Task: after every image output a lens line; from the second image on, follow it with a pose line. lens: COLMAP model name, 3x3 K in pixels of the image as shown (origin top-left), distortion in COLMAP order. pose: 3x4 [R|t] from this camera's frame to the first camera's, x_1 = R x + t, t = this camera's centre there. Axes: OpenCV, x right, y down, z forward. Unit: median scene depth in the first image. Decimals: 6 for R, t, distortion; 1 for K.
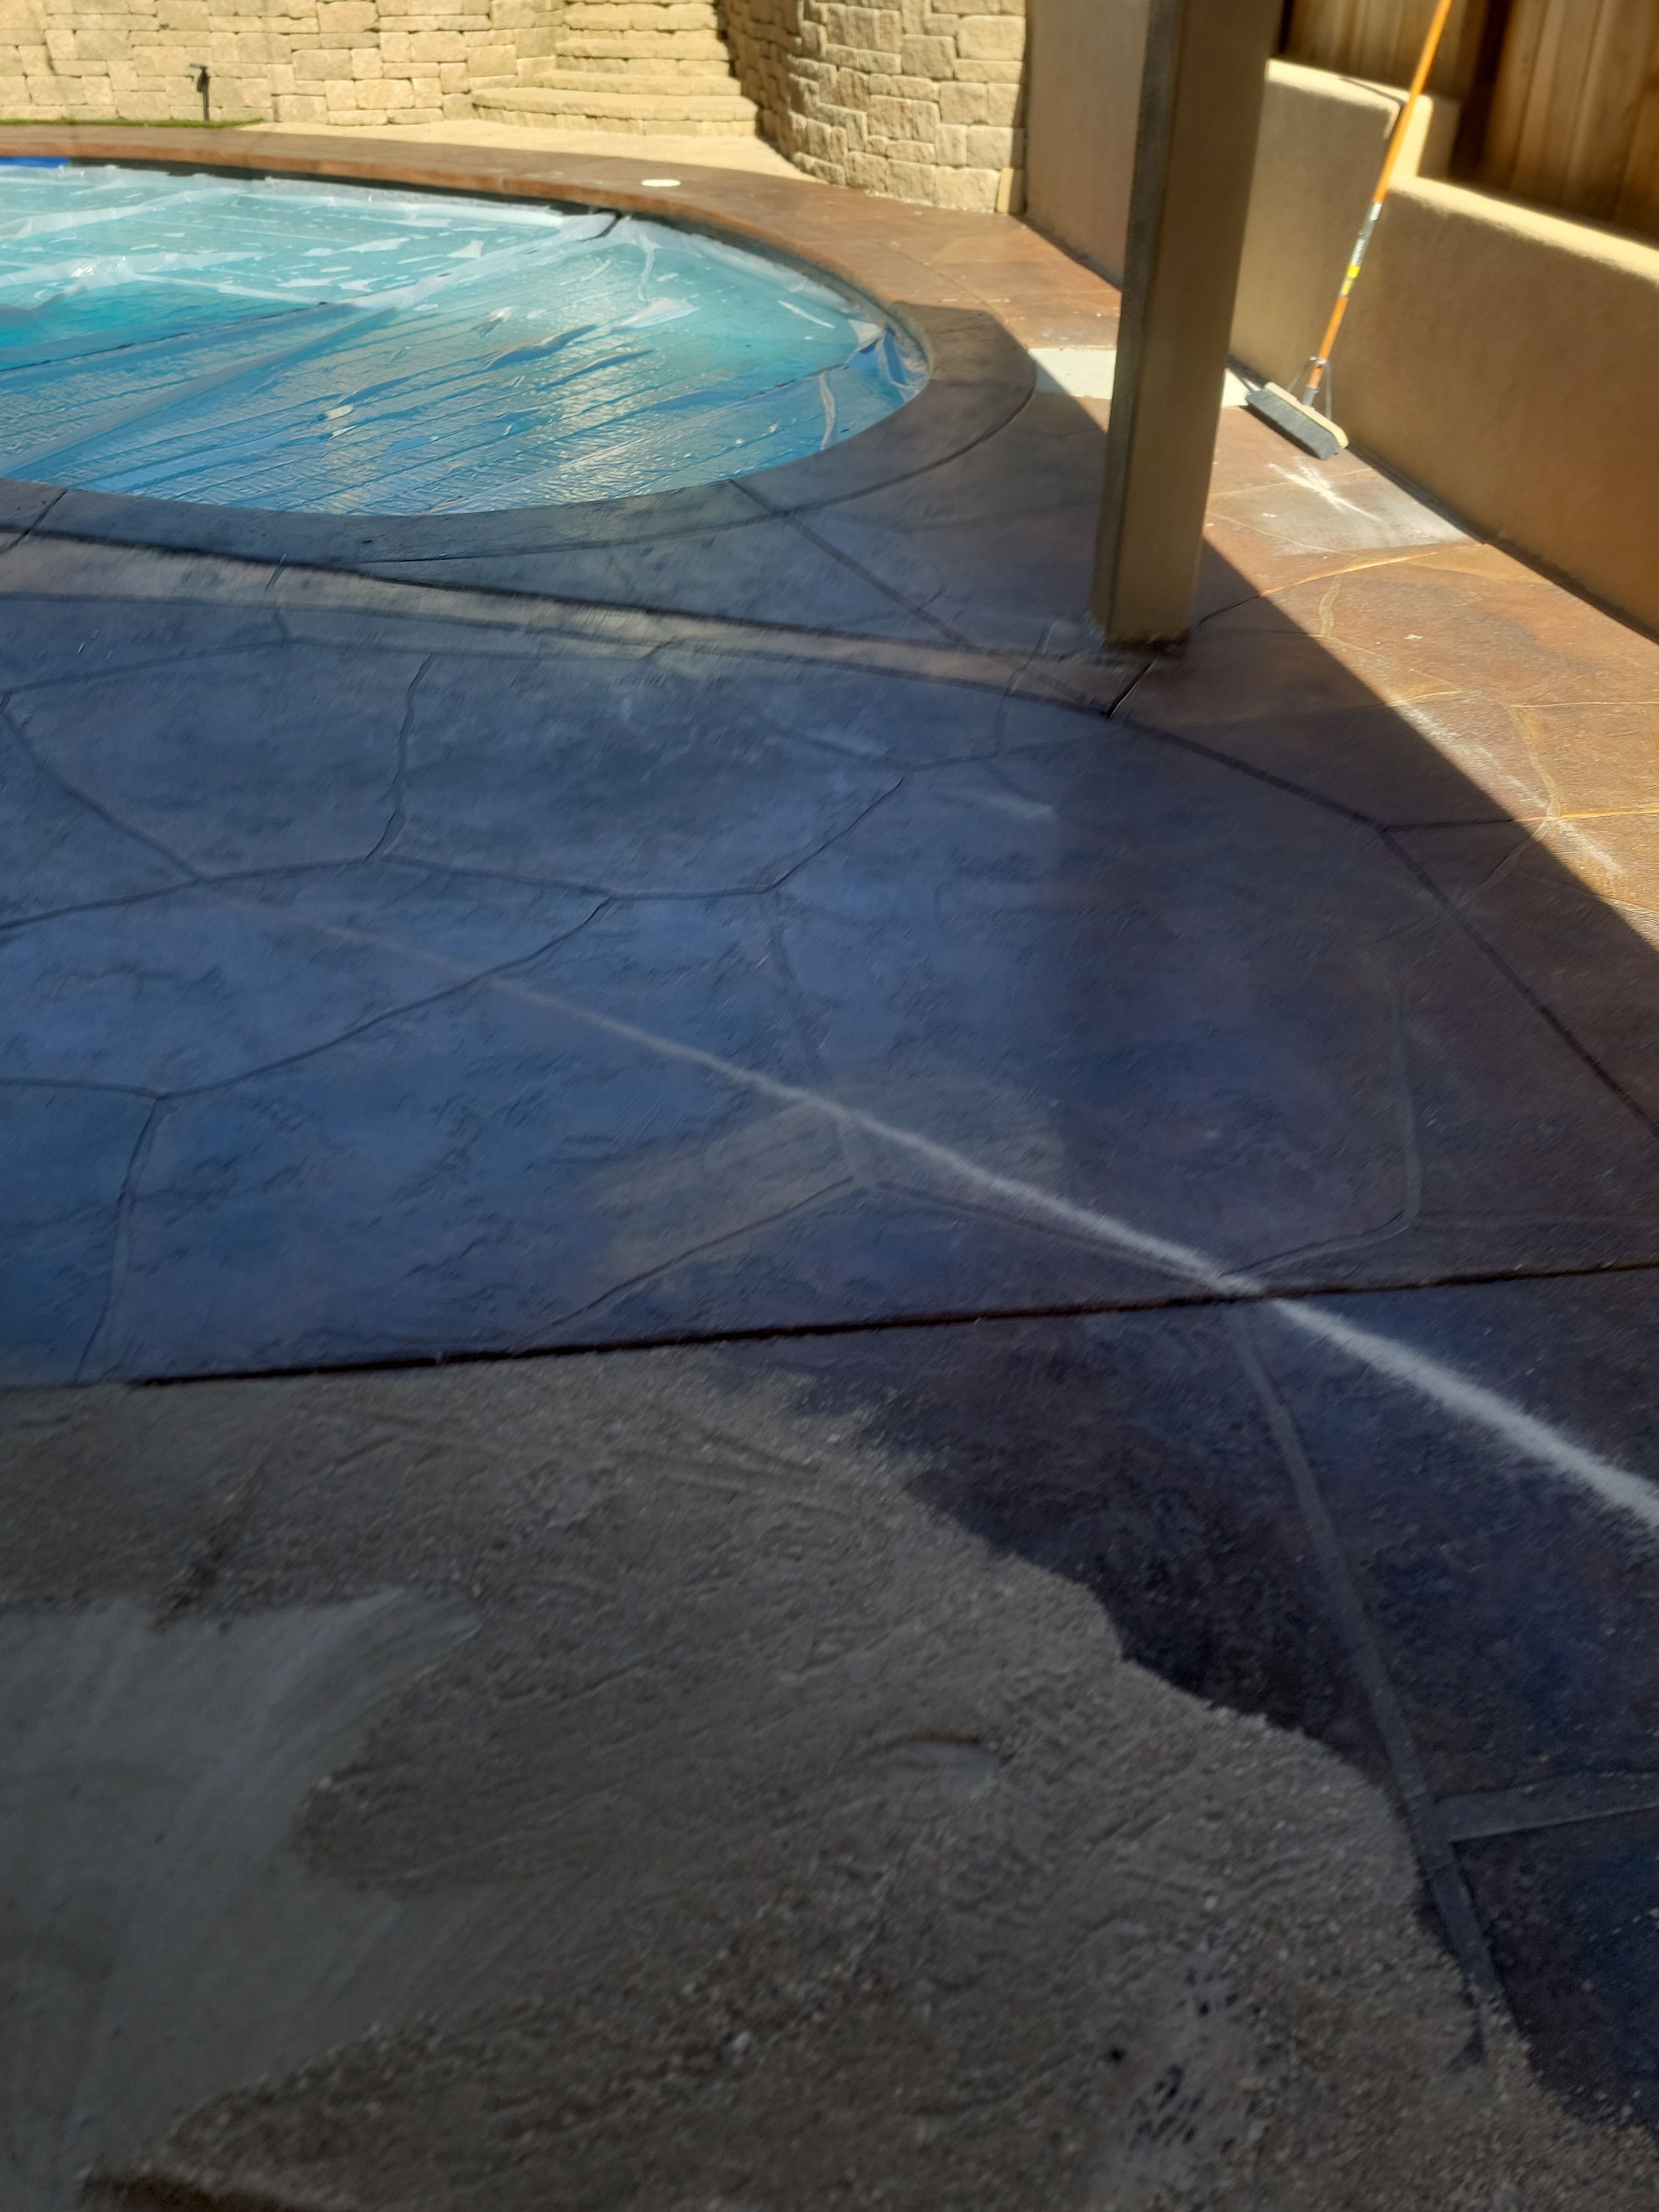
lens RADIAL K [[1736.8, 0, 829.5], [0, 1736.8, 1106.0], [0, 0, 1]] dist [0.112329, -0.082085]
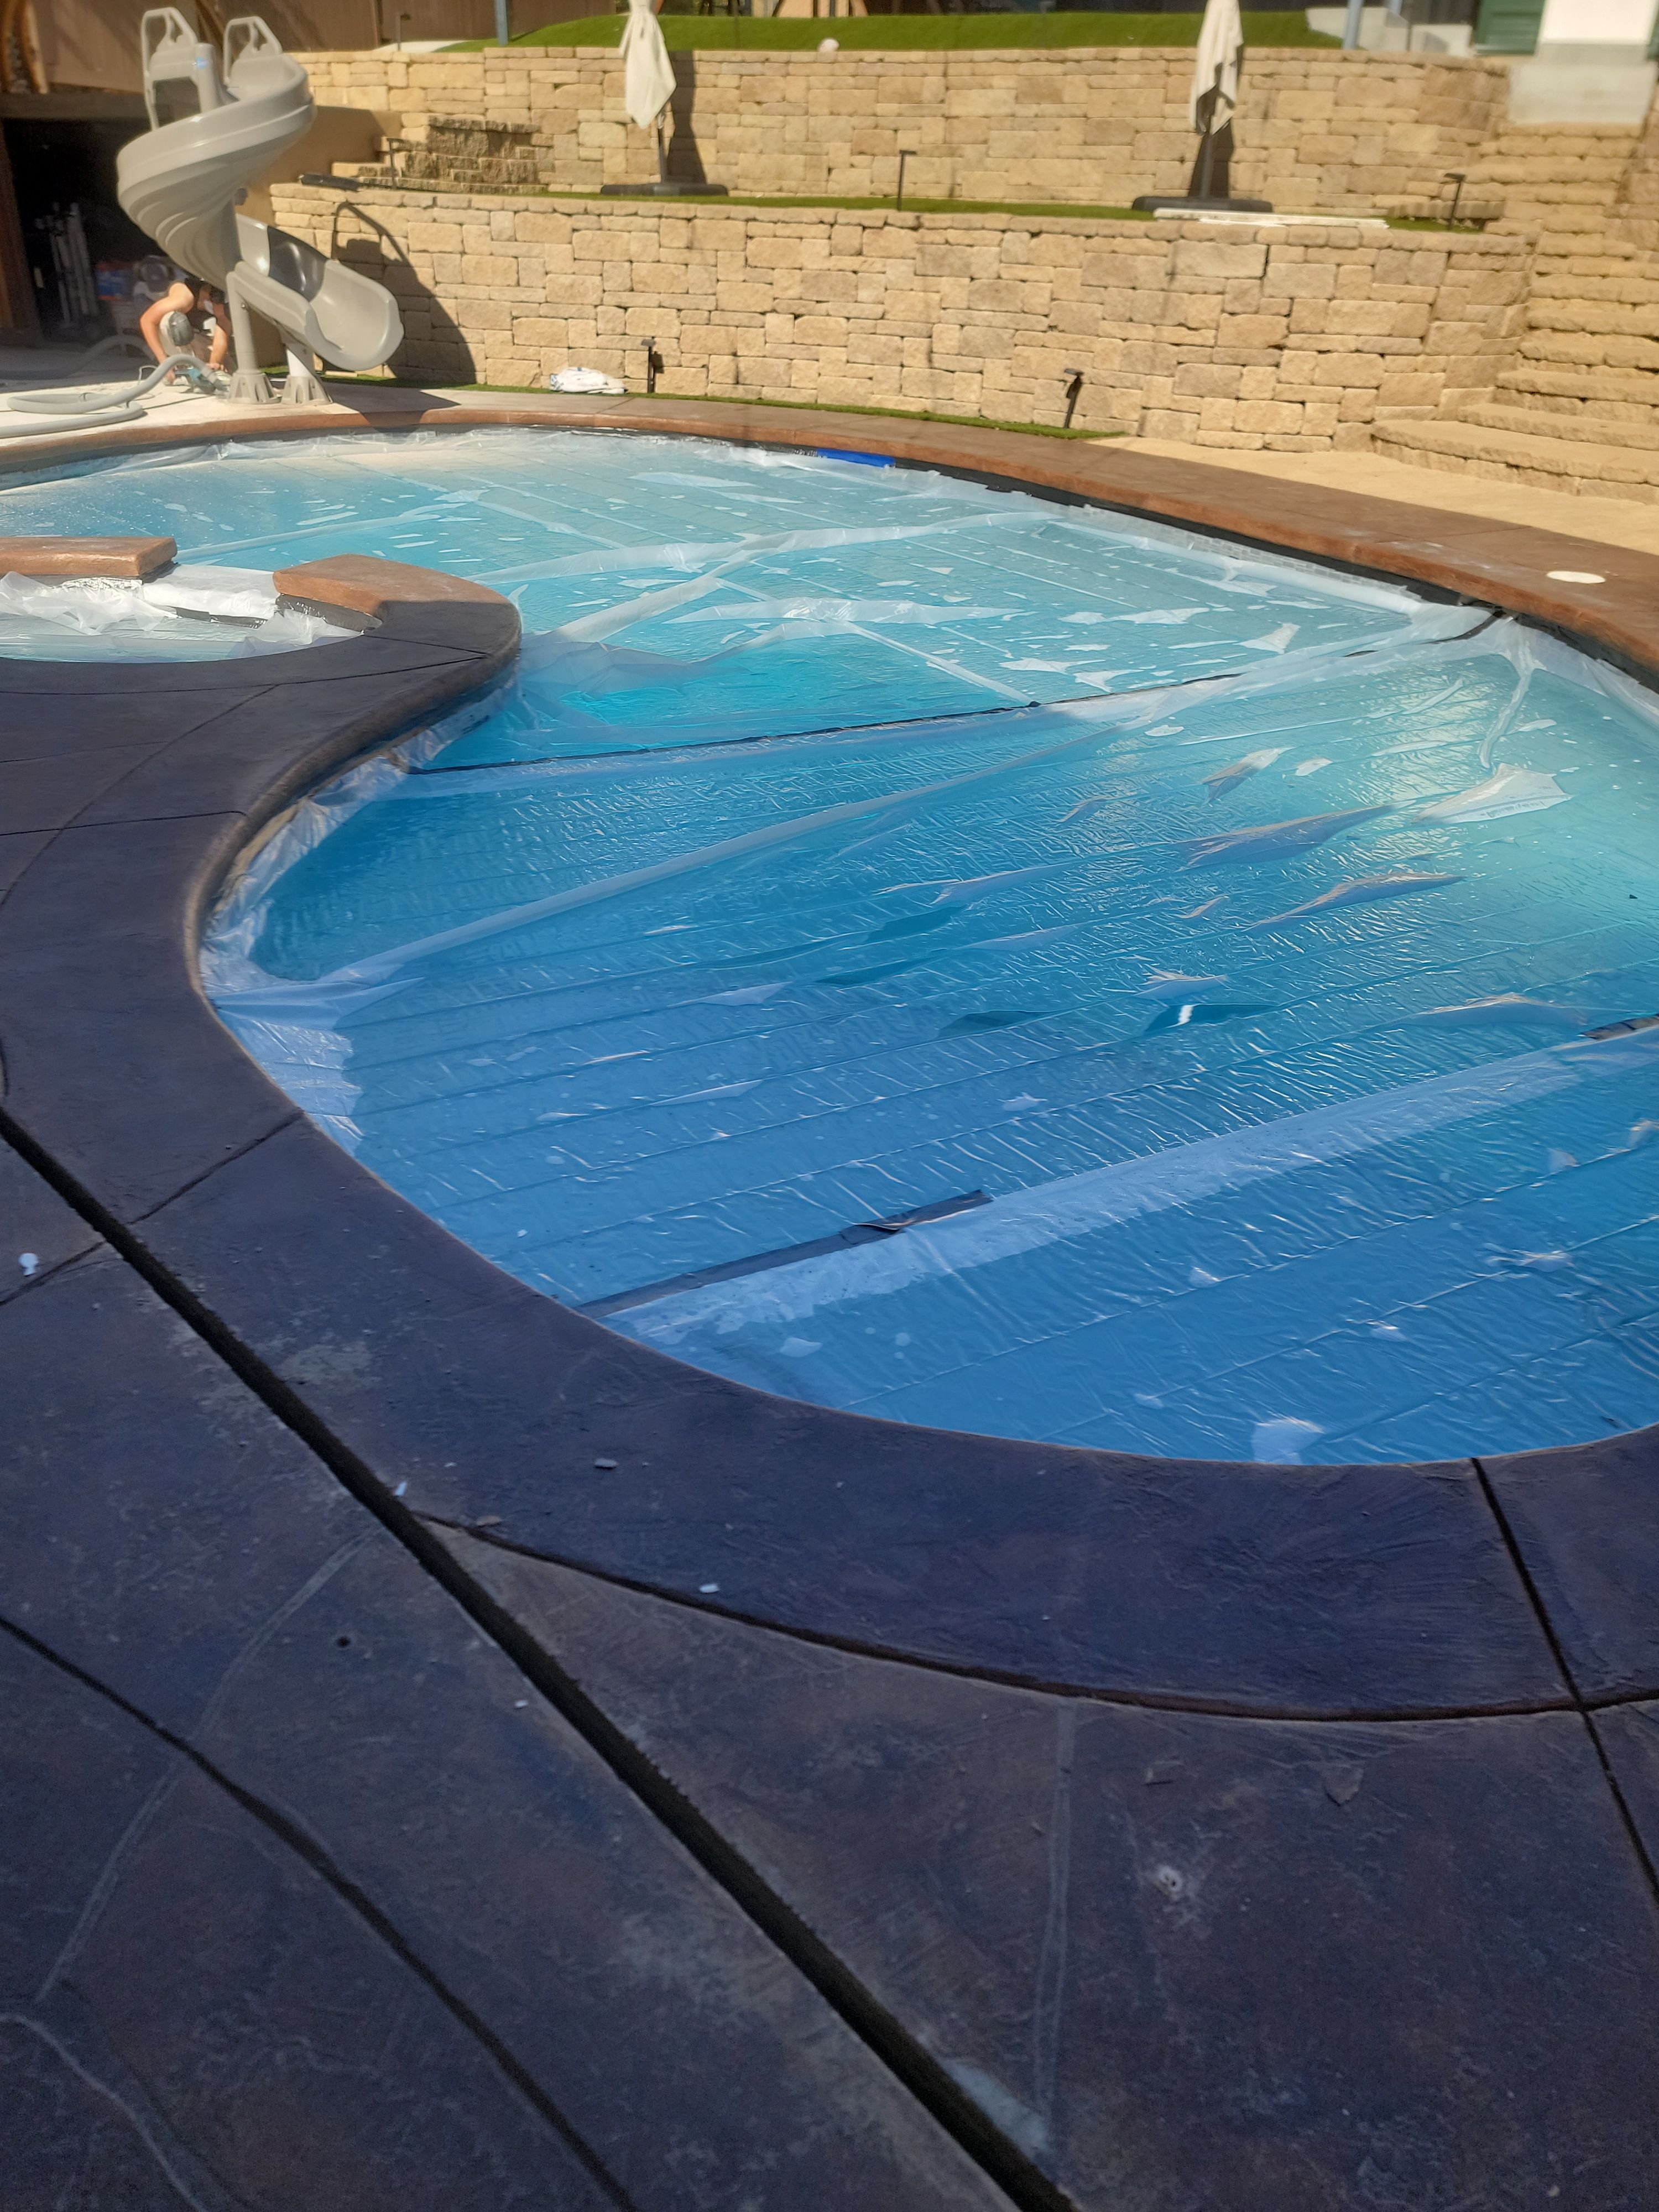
lens RADIAL K [[1736.8, 0, 829.5], [0, 1736.8, 1106.0], [0, 0, 1]] dist [0.112329, -0.082085]
pose [[0.883356, 0.255567, -0.392896, -0.018424], [-0.300732, 0.952011, -0.056887, -0.143974], [0.359503, 0.168408, 0.917822, 0.209014]]
